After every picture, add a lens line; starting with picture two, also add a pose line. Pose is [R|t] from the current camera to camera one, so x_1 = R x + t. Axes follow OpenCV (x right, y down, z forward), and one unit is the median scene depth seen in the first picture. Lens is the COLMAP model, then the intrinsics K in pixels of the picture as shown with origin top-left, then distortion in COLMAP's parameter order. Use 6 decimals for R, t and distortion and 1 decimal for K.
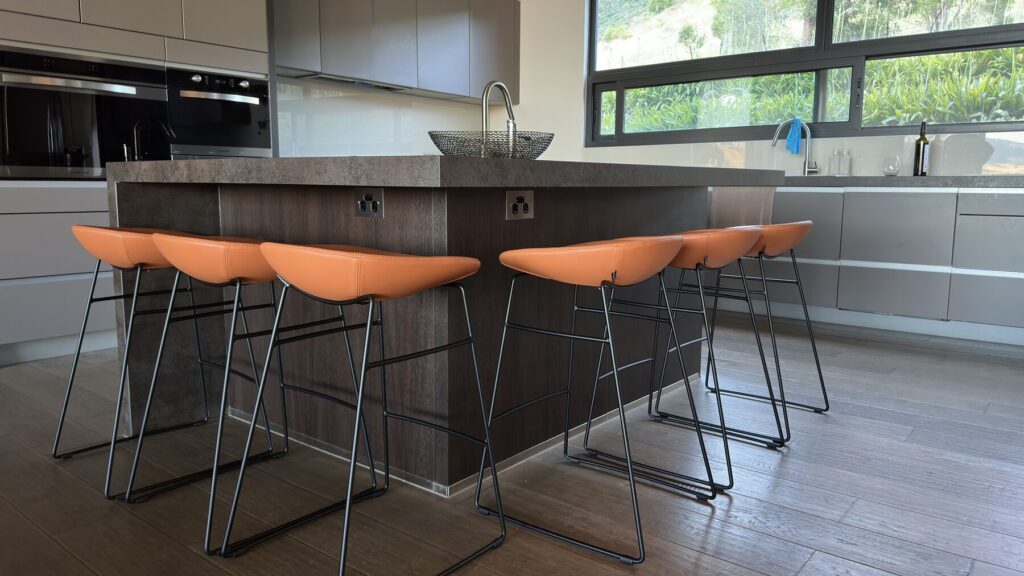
lens RADIAL K [[716.2, 0, 526.3], [0, 716.2, 280.1], [0, 0, 1]] dist [0.056718, -0.057197]
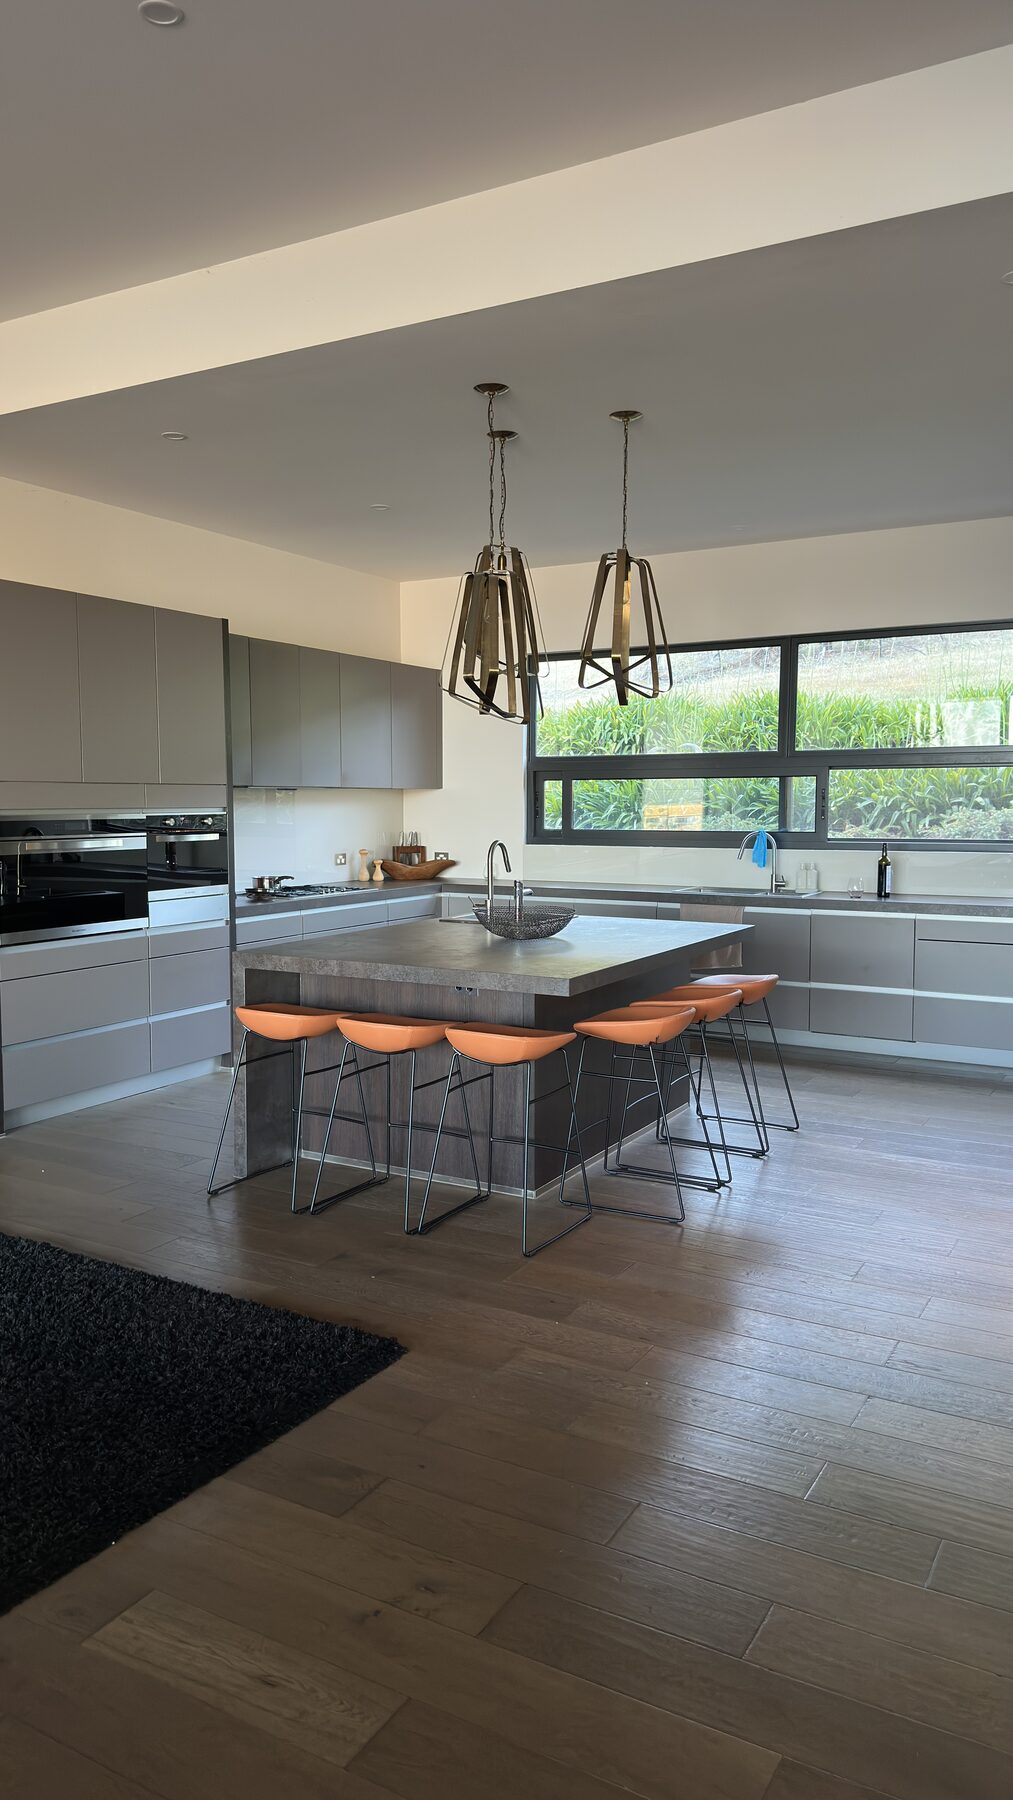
lens RADIAL K [[1253.6, 0, 502.7], [0, 1253.6, 900.9], [0, 0, 1]] dist [0.059897, -0.061135]
pose [[0.988680, -0.021780, 0.148452, -0.273567], [0.028716, 0.998586, -0.044736, -0.087047], [-0.147268, 0.048493, 0.987907, -0.746854]]
